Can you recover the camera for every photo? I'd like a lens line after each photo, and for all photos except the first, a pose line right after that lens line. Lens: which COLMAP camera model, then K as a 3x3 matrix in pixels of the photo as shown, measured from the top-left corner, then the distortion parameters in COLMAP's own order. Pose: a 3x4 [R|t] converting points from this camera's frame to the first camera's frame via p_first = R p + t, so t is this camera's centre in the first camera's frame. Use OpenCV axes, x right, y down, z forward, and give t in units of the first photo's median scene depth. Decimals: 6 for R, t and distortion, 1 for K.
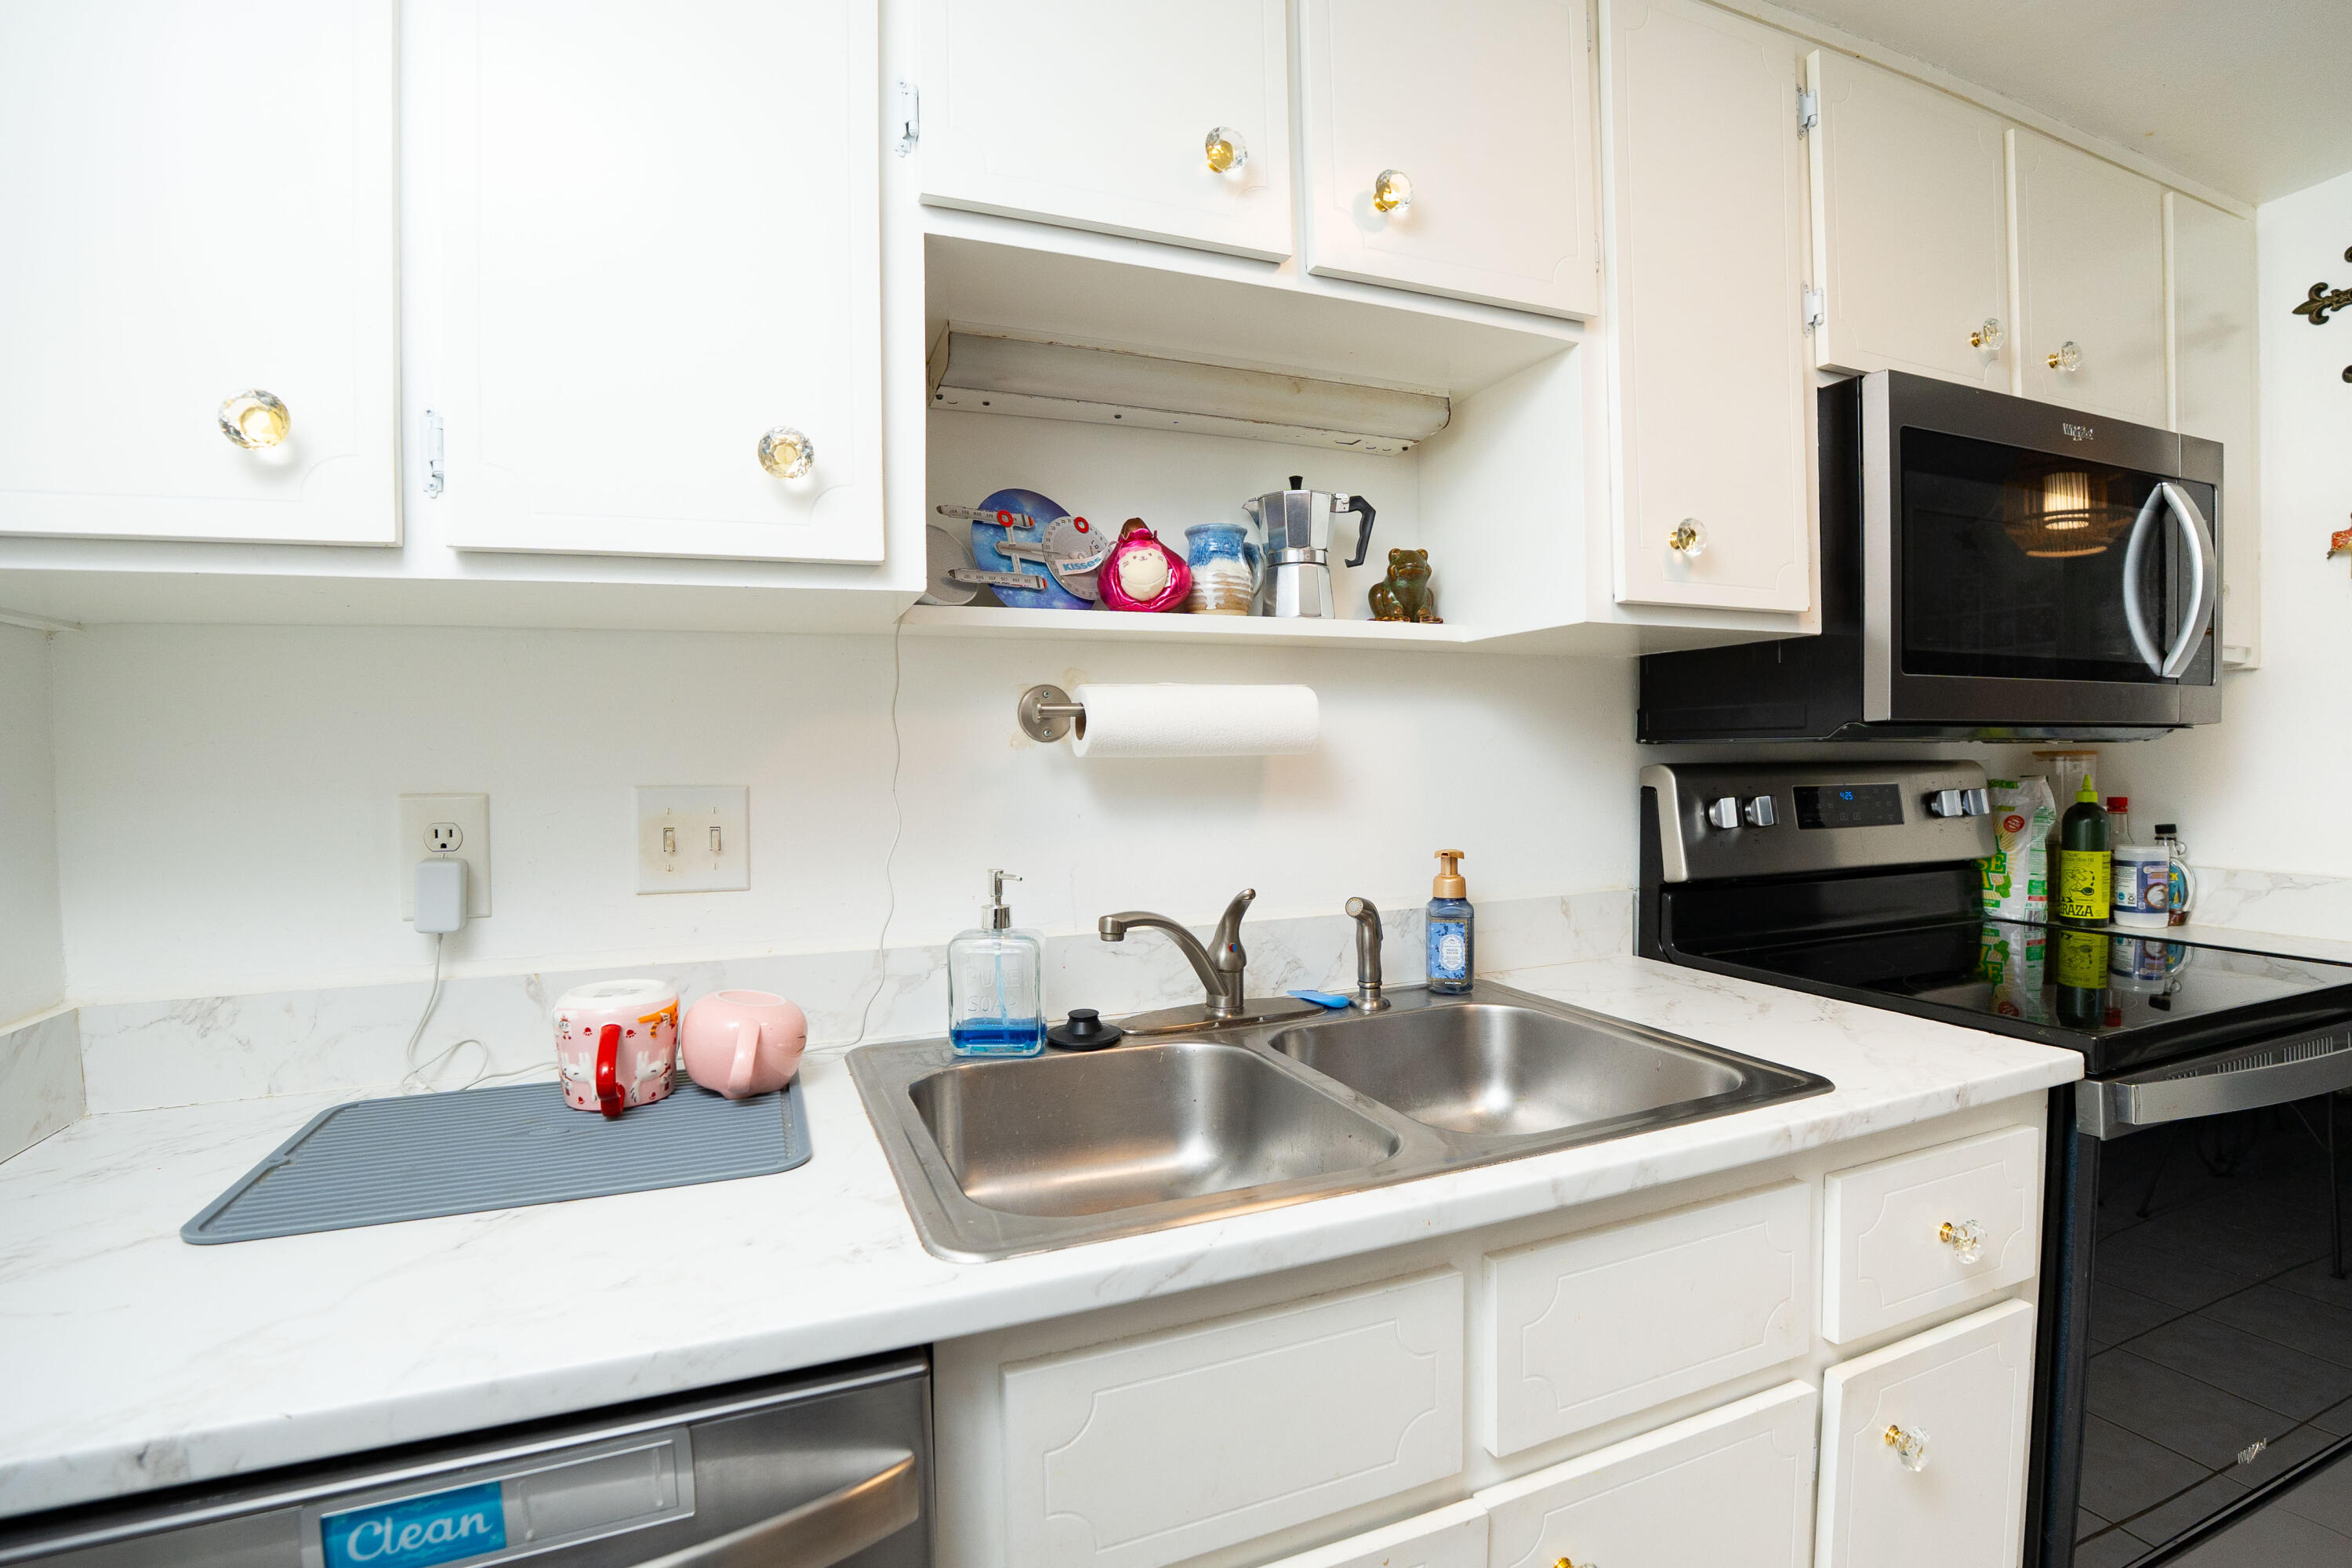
lens RADIAL K [[1068.5, 0, 1176.0], [0, 1068.5, 784.0], [0, 0, 1]] dist [-0.005134, -0.000056]
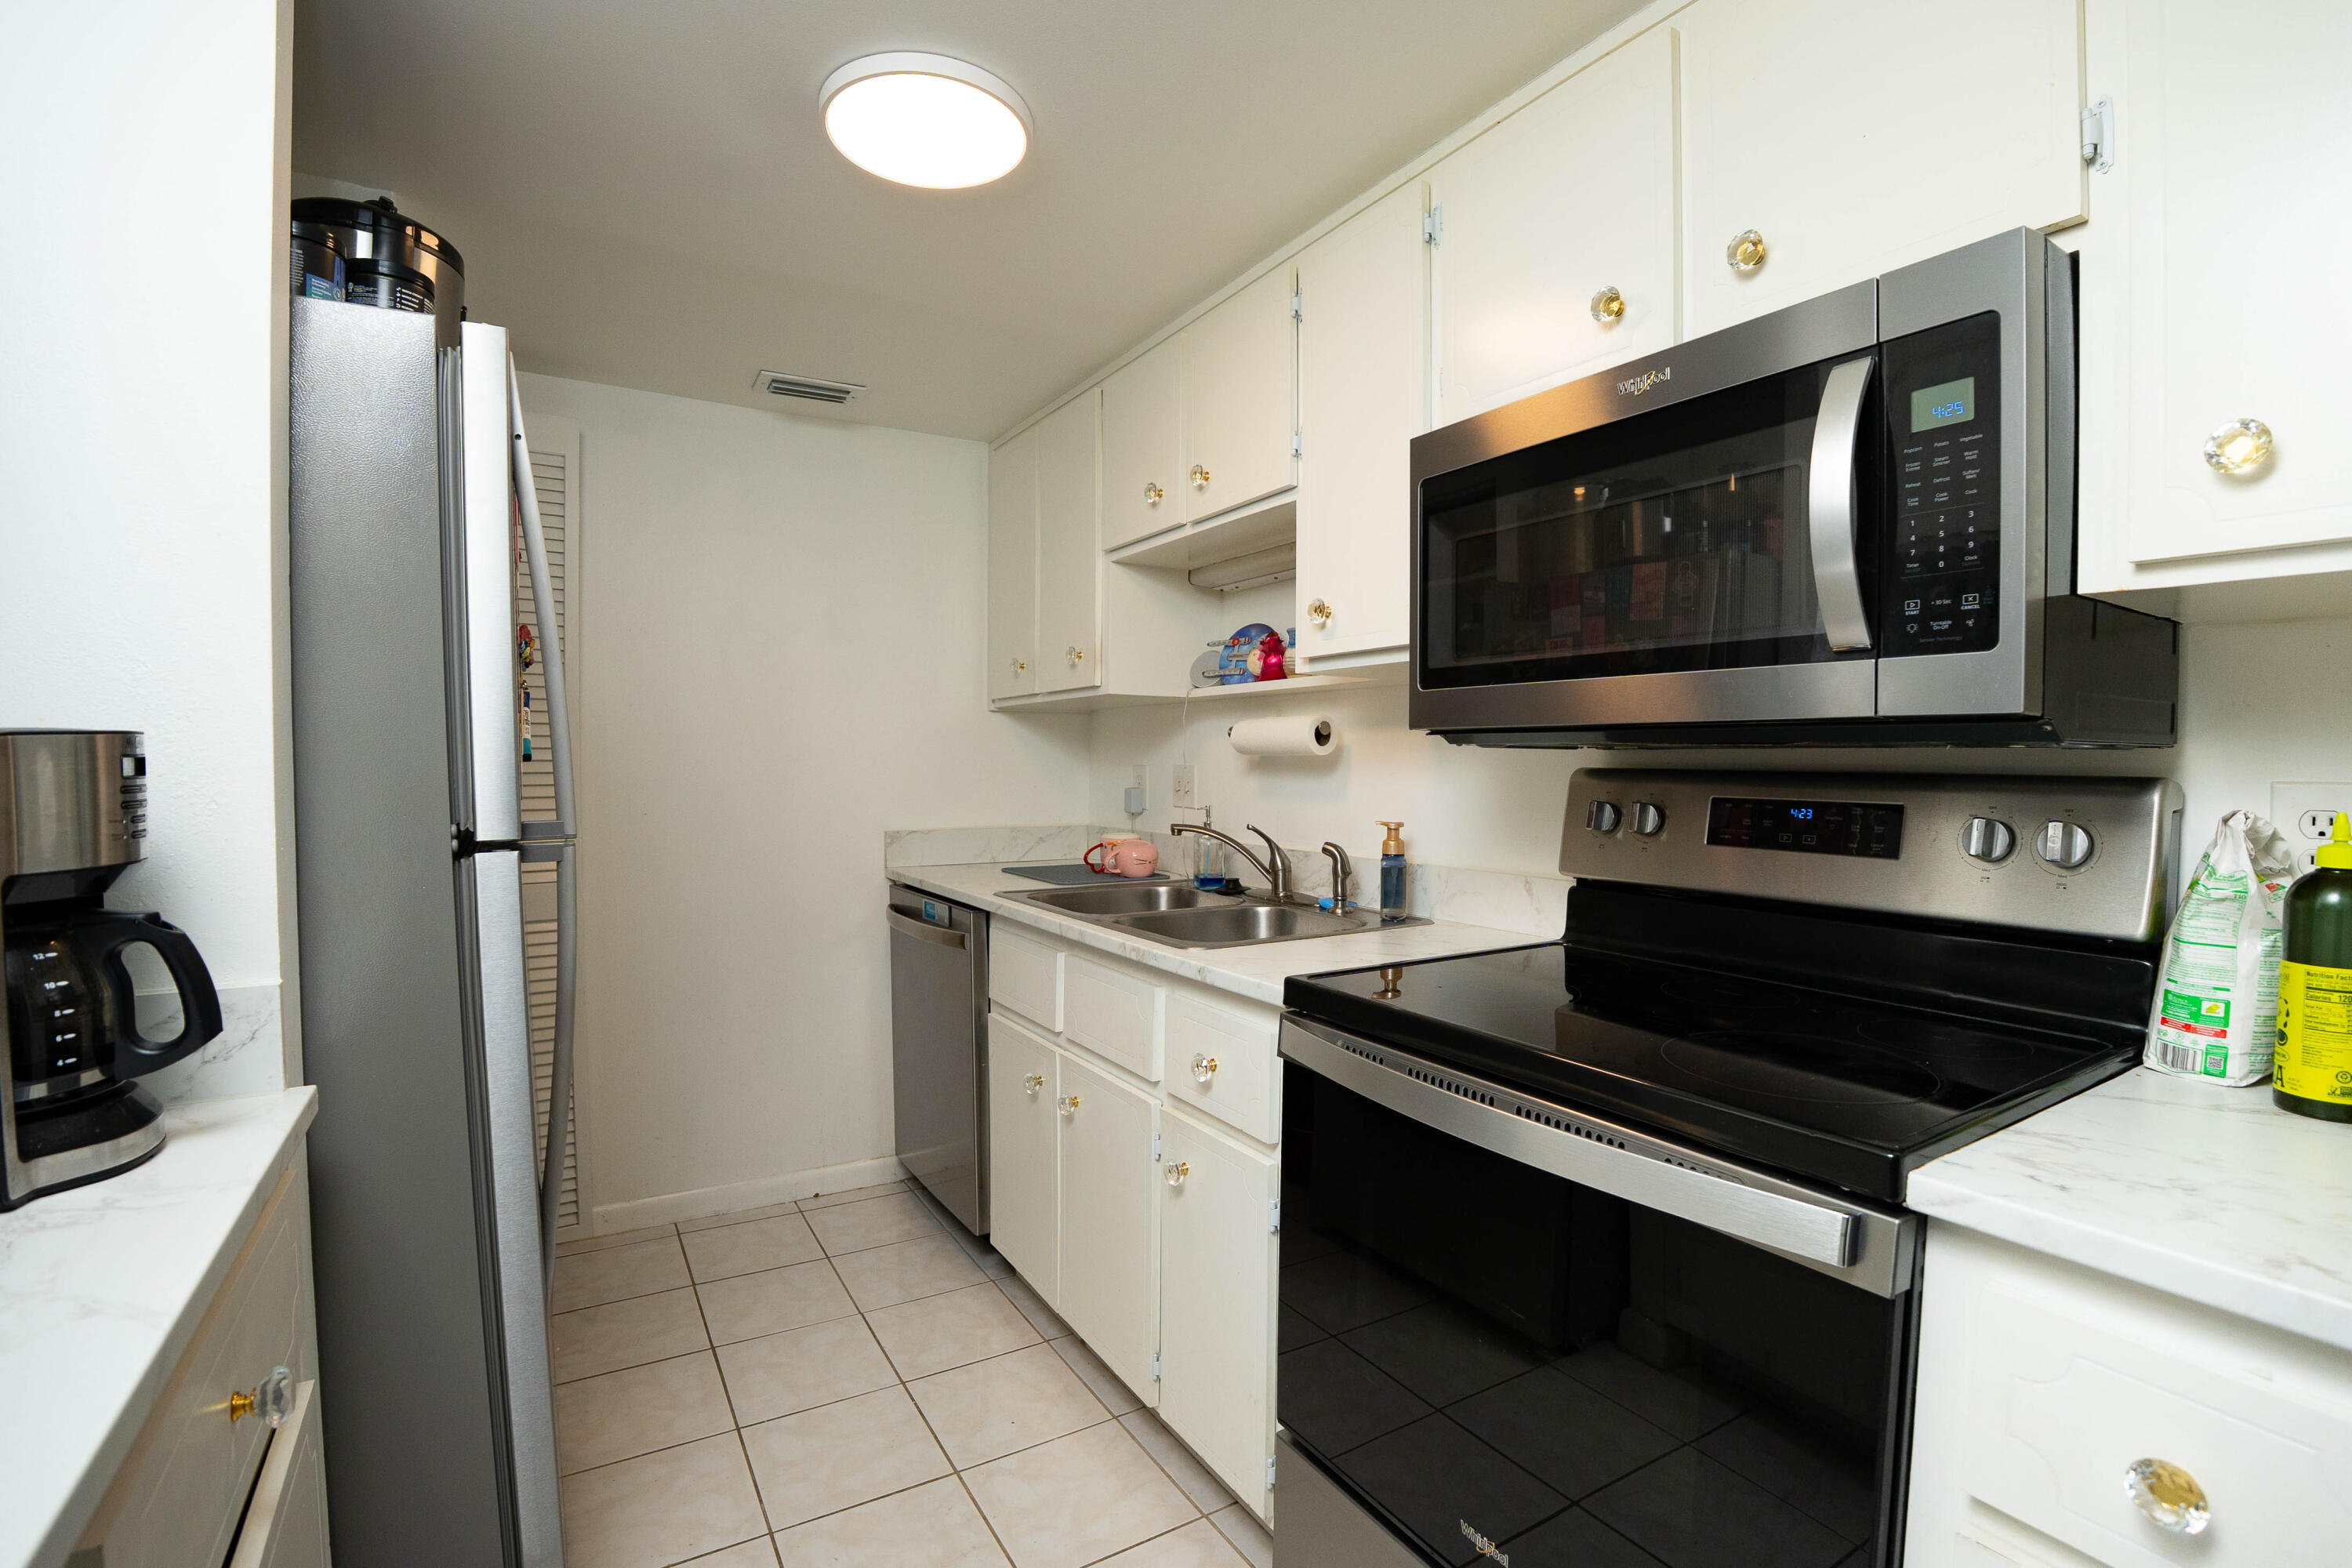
lens RADIAL K [[1068.5, 0, 1176.0], [0, 1068.5, 784.0], [0, 0, 1]] dist [-0.005134, -0.000056]
pose [[0.120381, 0.041790, -0.991848, 1.738465], [-0.015468, 0.999071, 0.040217, -0.043914], [0.992607, 0.010501, 0.120915, 0.565338]]
